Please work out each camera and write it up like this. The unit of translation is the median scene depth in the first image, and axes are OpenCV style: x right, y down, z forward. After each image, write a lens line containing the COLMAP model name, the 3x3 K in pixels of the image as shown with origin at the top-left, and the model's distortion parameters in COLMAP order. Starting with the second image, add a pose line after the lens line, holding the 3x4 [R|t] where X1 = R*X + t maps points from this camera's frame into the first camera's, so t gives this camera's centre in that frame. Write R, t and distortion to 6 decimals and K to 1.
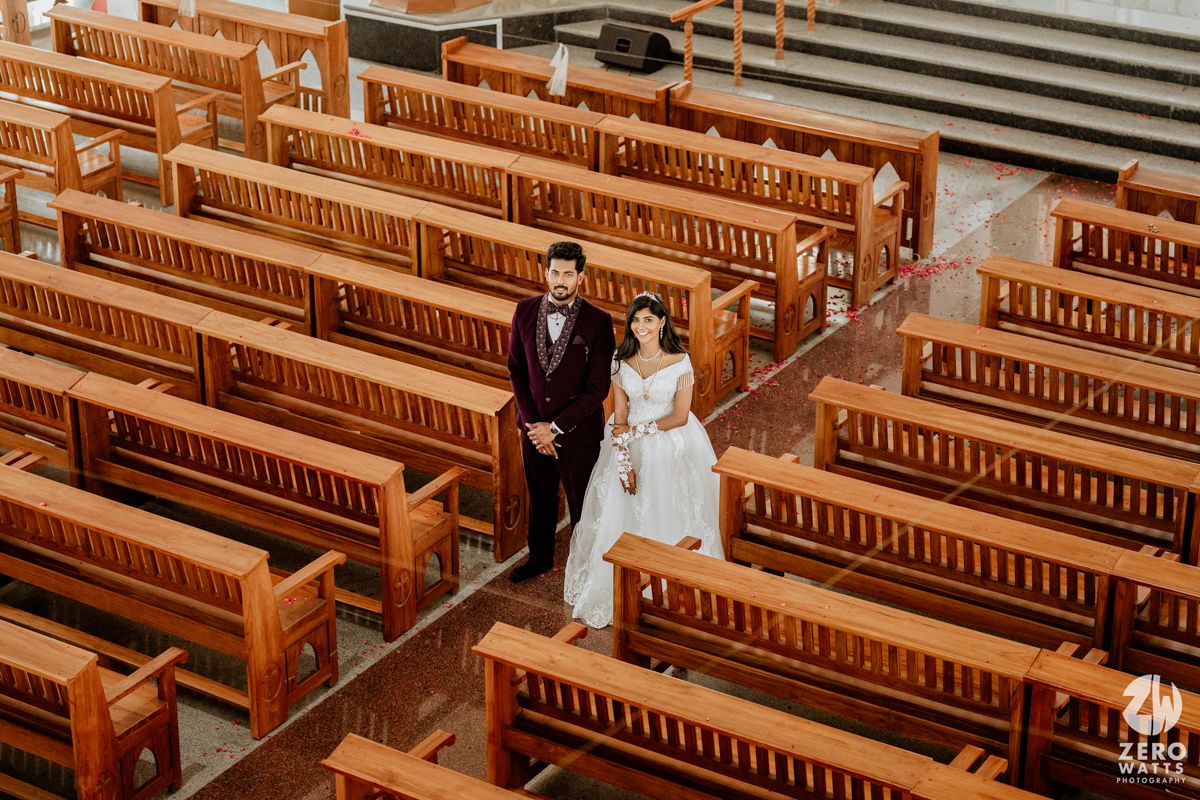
lens RADIAL K [[2496.6, 0, 596.4], [0, 2496.6, 399.9], [0, 0, 1]] dist [-0.065998, 0.484143]
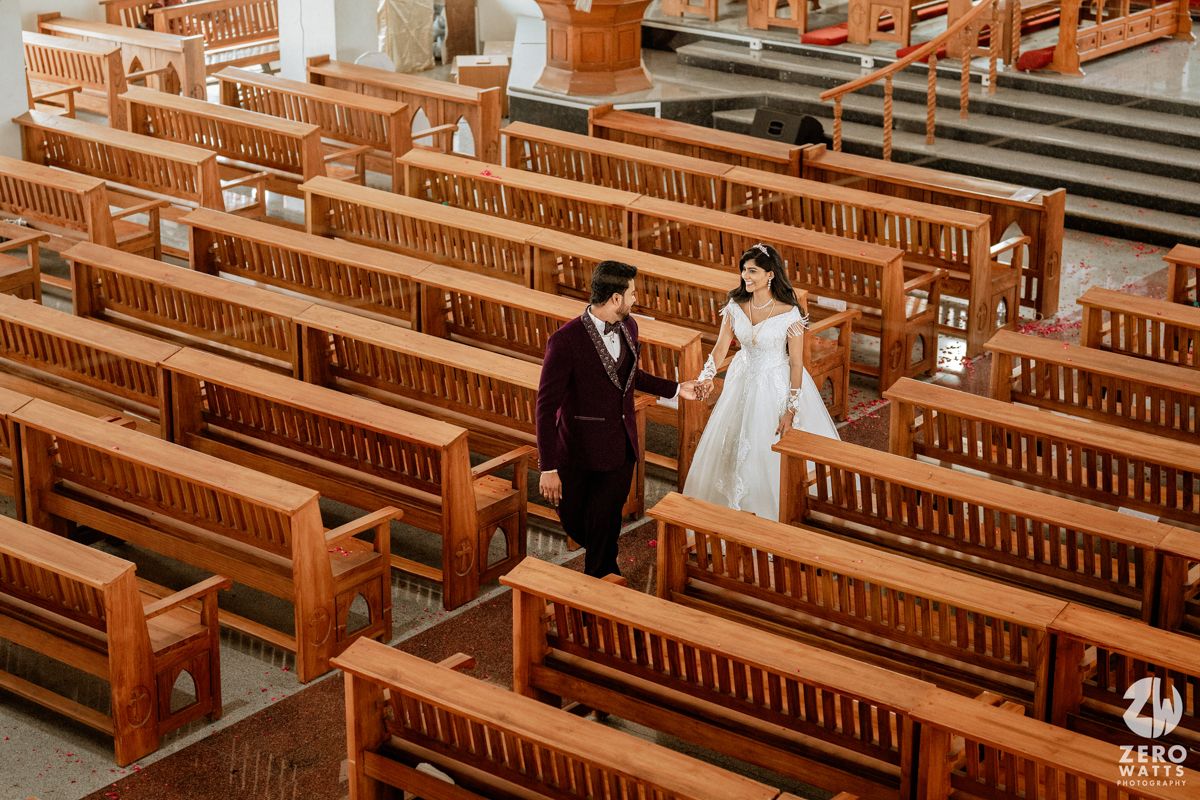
lens RADIAL K [[2496.6, 0, 596.4], [0, 2496.6, 399.9], [0, 0, 1]] dist [-0.065998, 0.484143]
pose [[0.993937, 0.037975, -0.103184, 0.061823], [-0.046921, 0.995215, -0.085702, 0.076689], [0.099435, 0.090024, 0.990963, -0.002995]]
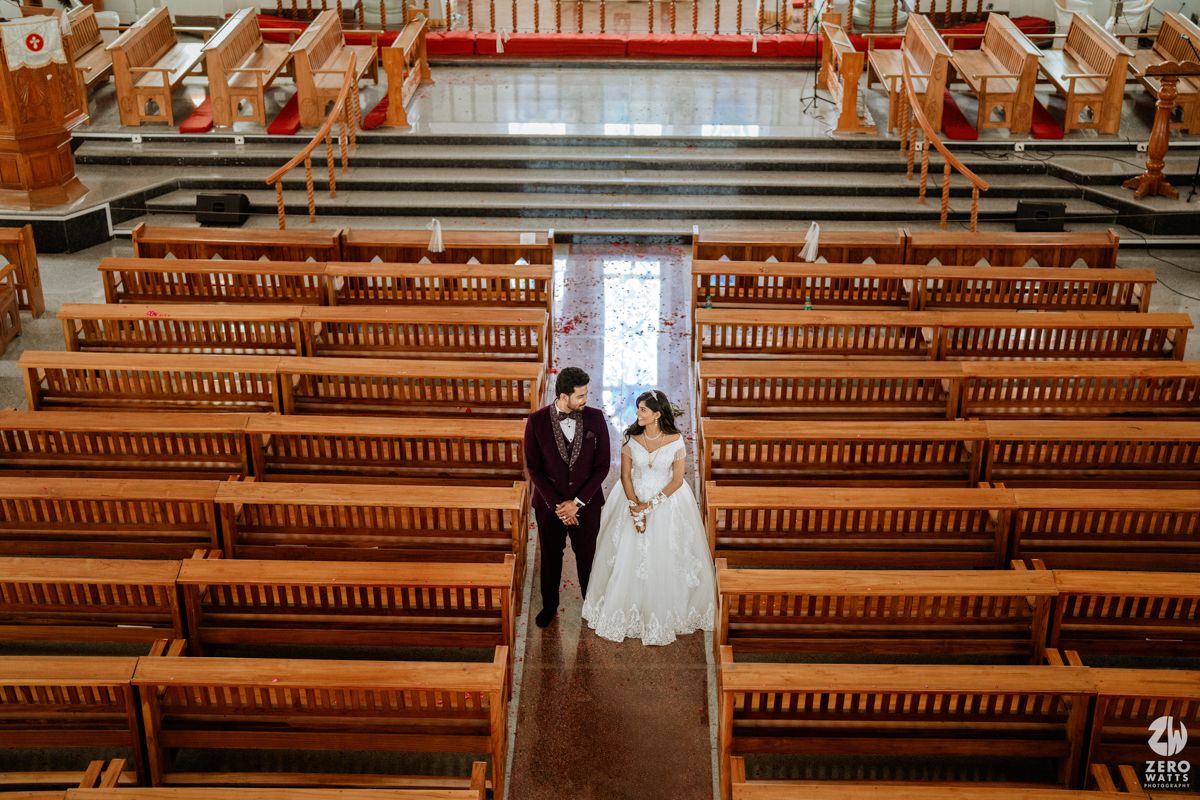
lens RADIAL K [[1642.0, 0, 600.0], [0, 1642.0, 400.0], [0, 0, 1]] dist [-0.134559, 0.970691]
pose [[0.856457, -0.223309, 0.465418, -0.319702], [0.213032, 0.974134, 0.075375, -0.085301], [-0.470211, 0.034593, 0.881876, 0.187354]]
